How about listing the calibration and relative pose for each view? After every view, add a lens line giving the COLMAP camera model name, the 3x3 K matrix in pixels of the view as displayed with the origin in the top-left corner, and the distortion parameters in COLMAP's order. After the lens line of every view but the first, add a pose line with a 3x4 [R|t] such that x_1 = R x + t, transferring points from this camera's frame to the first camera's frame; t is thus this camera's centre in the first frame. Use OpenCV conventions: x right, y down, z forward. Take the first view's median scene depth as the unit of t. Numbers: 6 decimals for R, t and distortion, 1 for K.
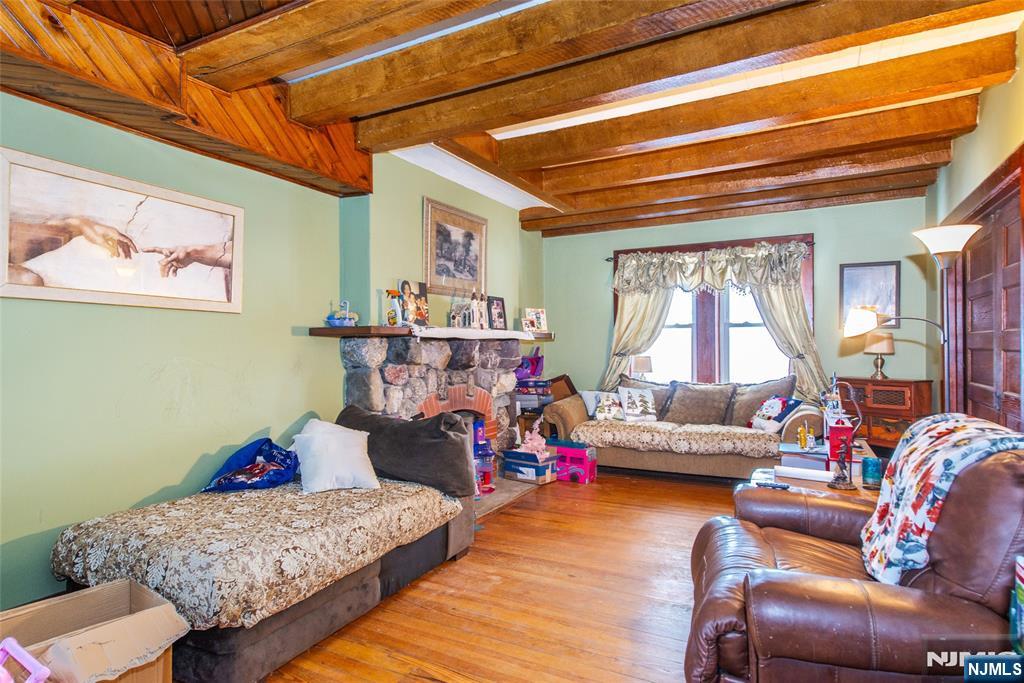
lens RADIAL K [[590.8, 0, 532.6], [0, 590.8, 341.8], [0, 0, 1]] dist [0.022172, -0.017558]
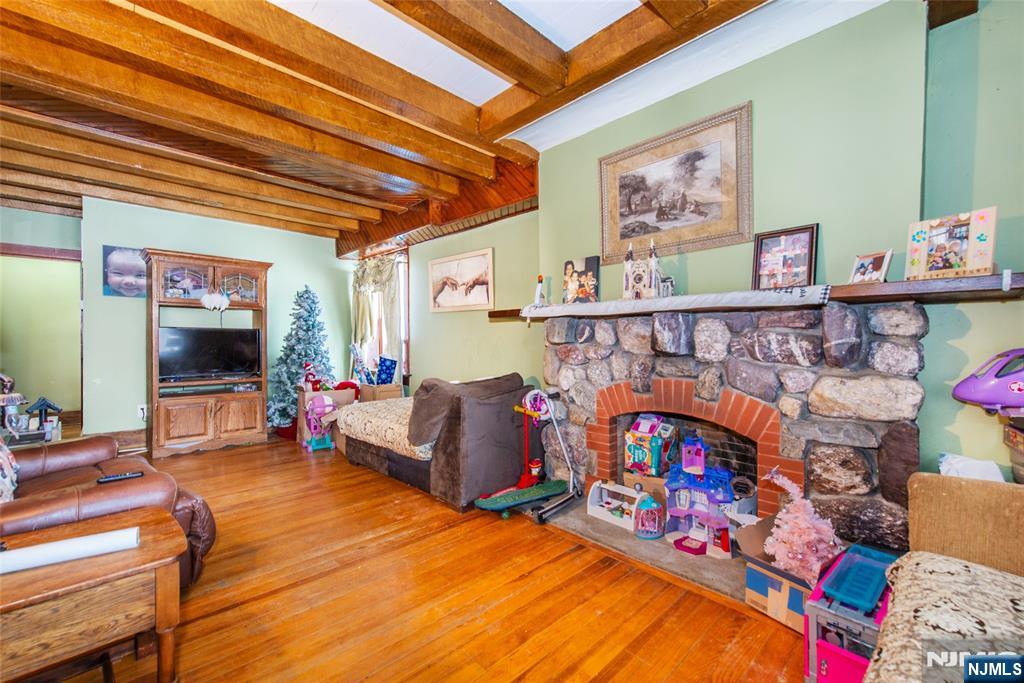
lens RADIAL K [[440.1, 0, 494.7], [0, 440.1, 342.6], [0, 0, 1]] dist [0.001760, 0.000206]
pose [[-0.390713, 0.011835, -0.920436, 0.462606], [0.006973, 0.999927, 0.009898, 0.024049], [0.920486, -0.002551, -0.390767, 1.037321]]
